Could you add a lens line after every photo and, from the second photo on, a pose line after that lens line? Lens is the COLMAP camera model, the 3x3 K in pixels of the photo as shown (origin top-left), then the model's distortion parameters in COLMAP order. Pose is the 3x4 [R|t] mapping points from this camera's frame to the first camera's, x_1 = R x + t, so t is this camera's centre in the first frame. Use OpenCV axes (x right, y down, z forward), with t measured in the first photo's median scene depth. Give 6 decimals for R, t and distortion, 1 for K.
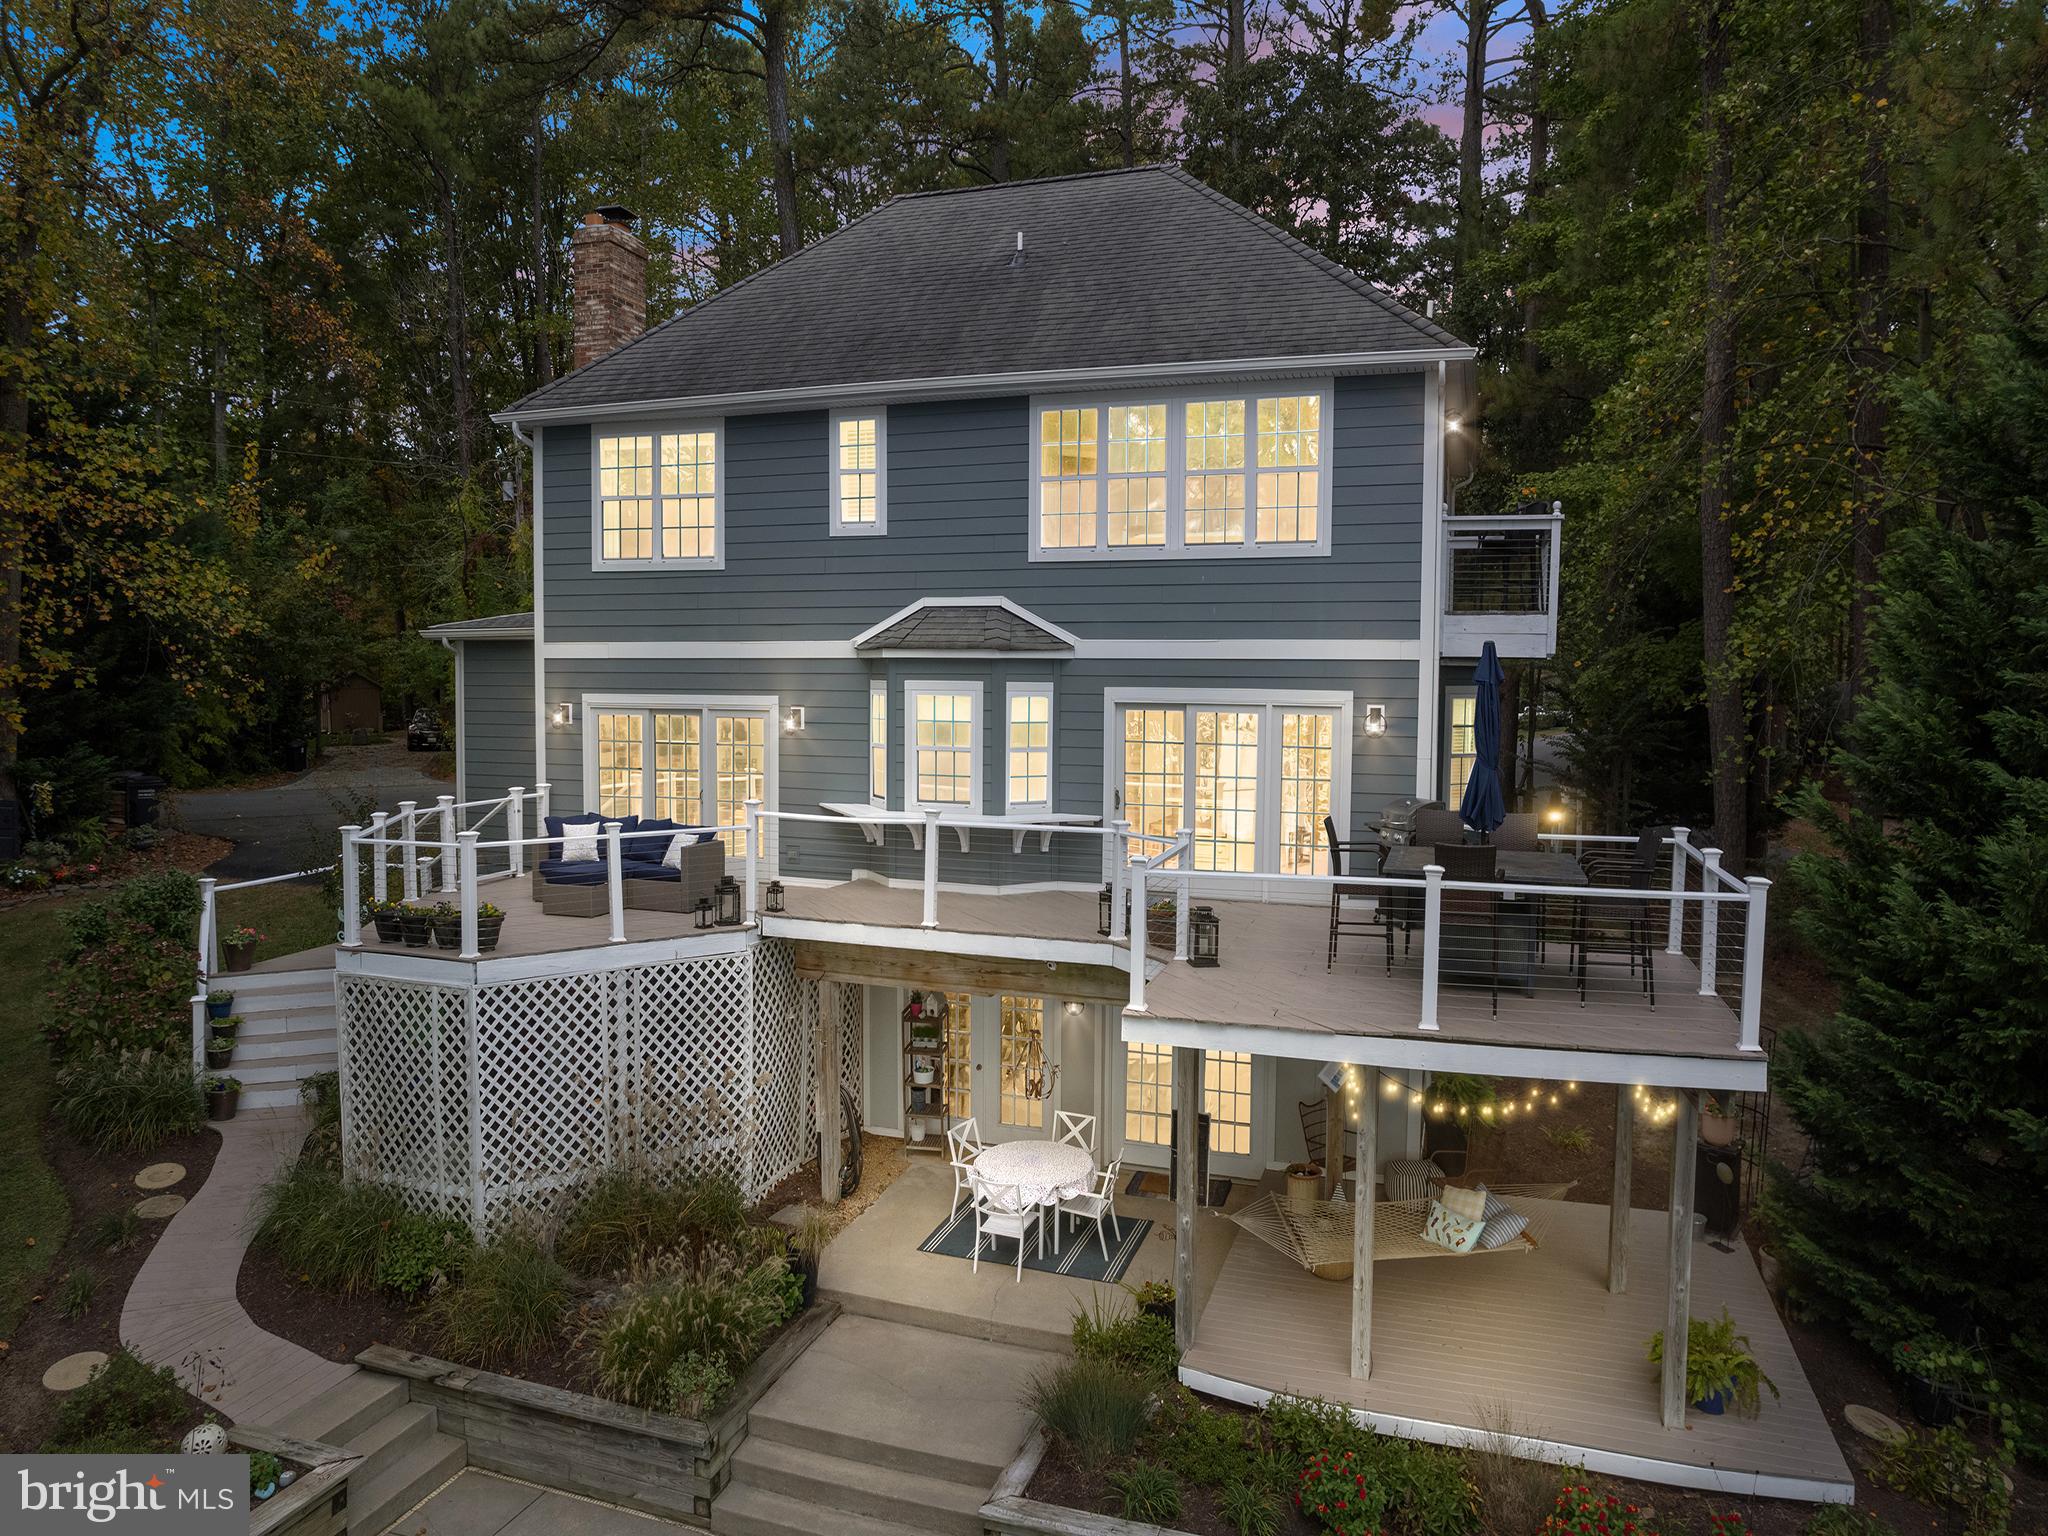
lens RADIAL K [[1327.3, 0, 1024.0], [0, 1327.3, 768.0], [0, 0, 1]] dist [-0.054057, 0.055124]
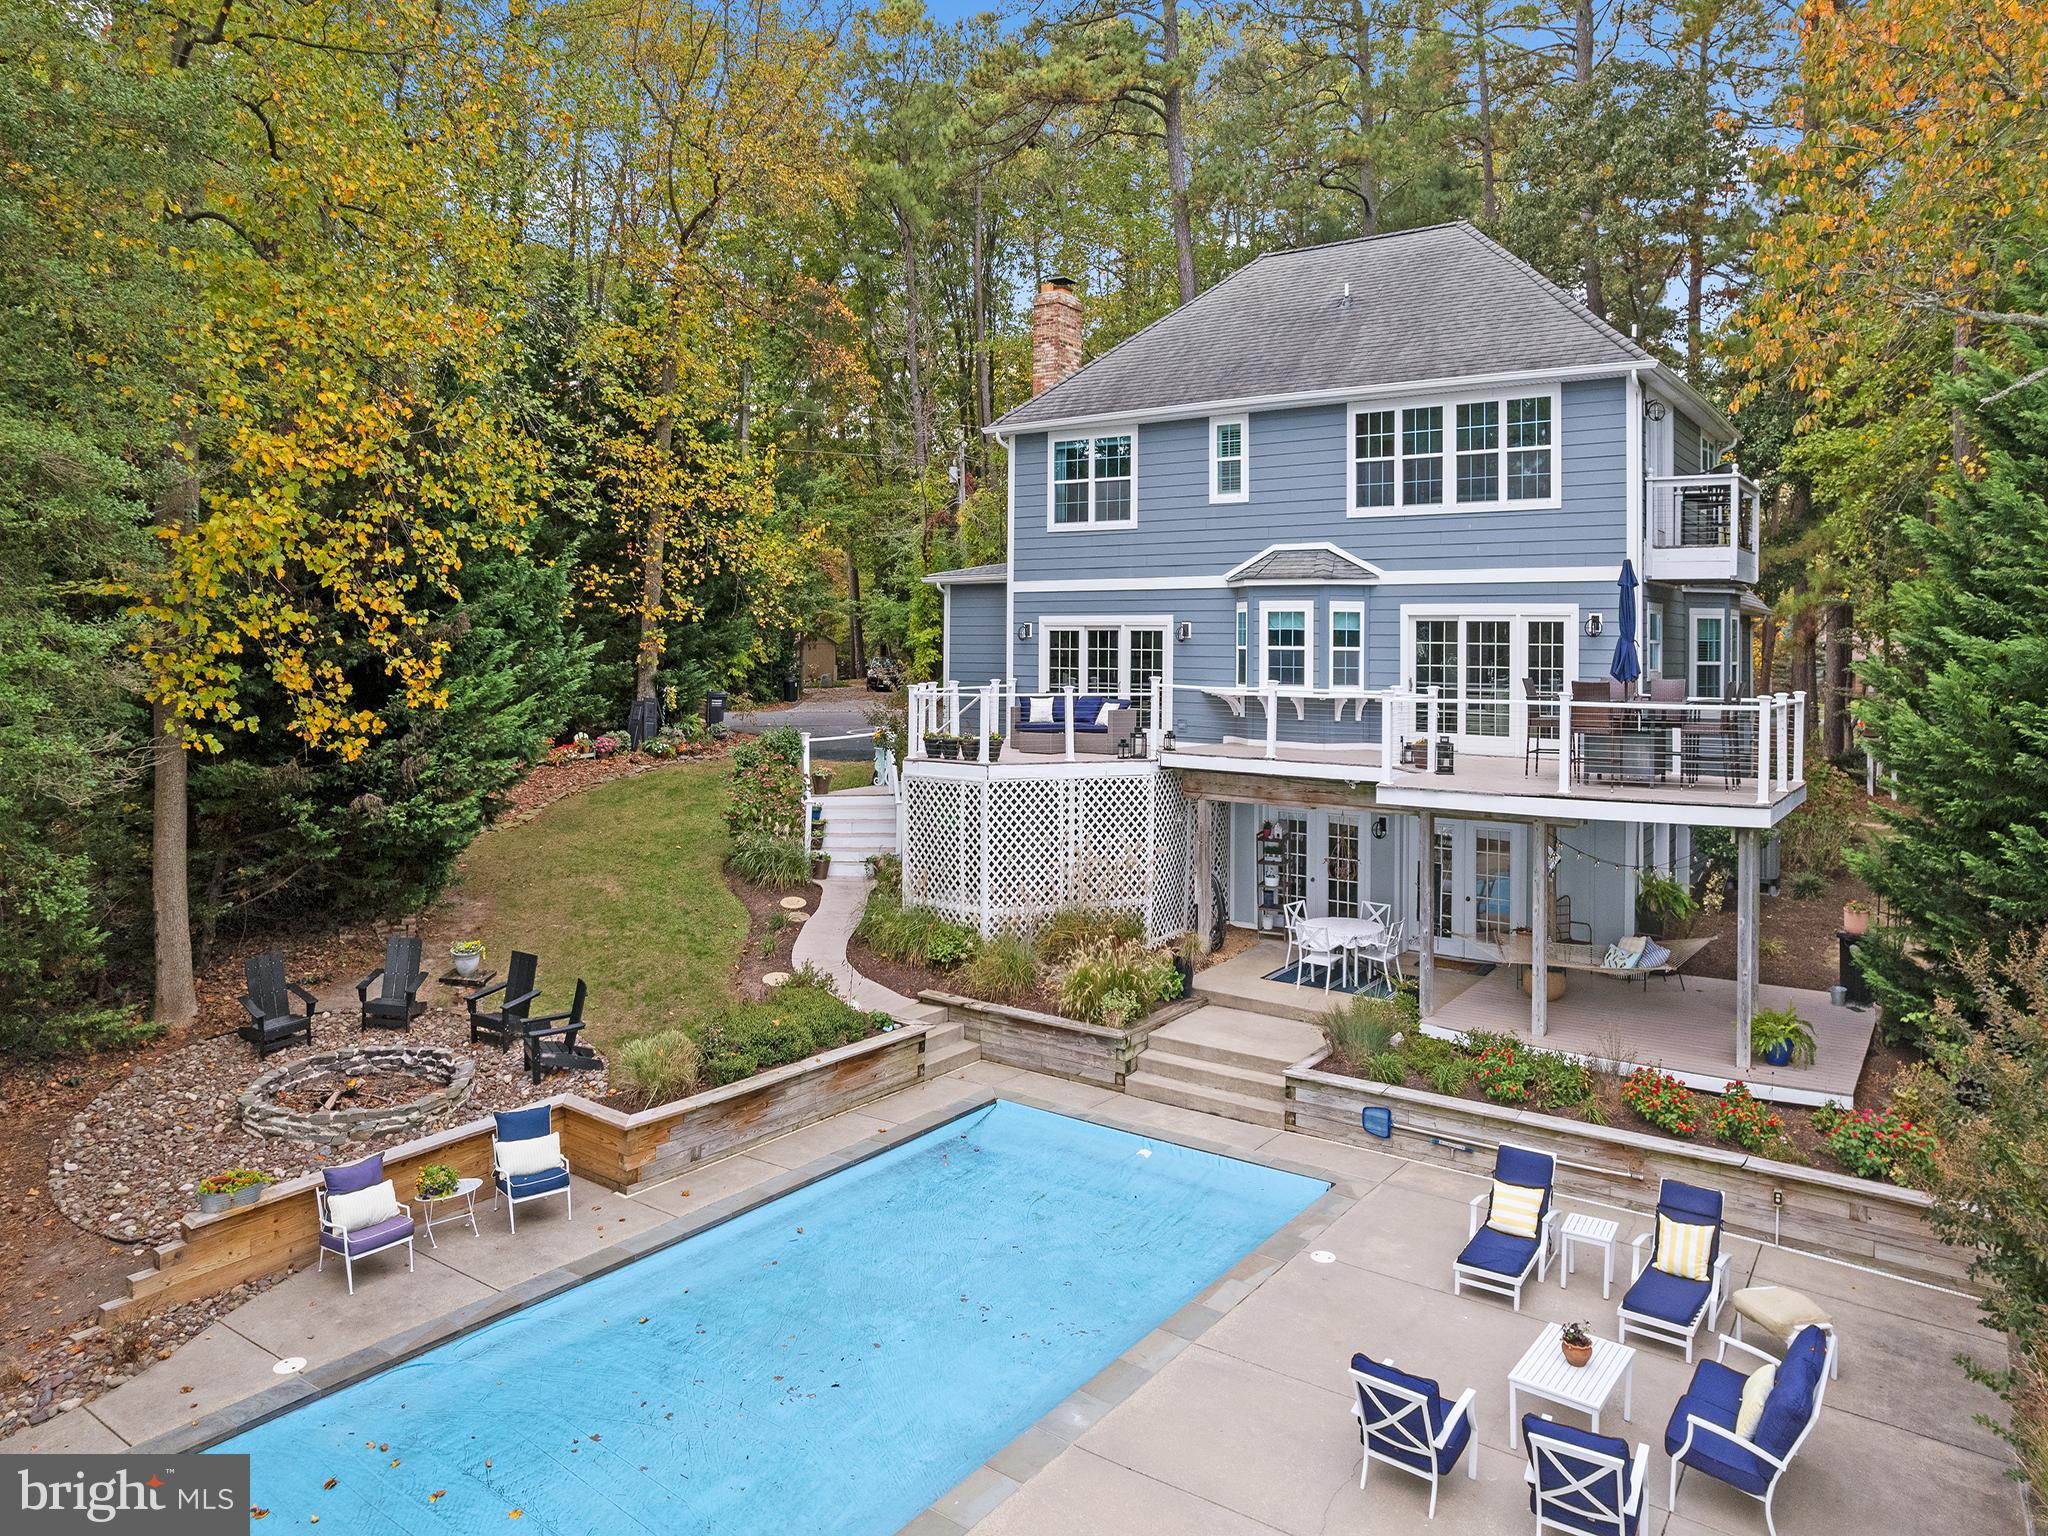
lens RADIAL K [[1356.2, 0, 1031.4], [0, 1356.2, 608.9], [0, 0, 1]] dist [-0.053586, 0.003792]
pose [[0.958489, -0.007252, -0.285037, 0.098939], [-0.020520, 0.995330, -0.094323, 0.092929], [0.284390, 0.096256, 0.953864, -0.514274]]
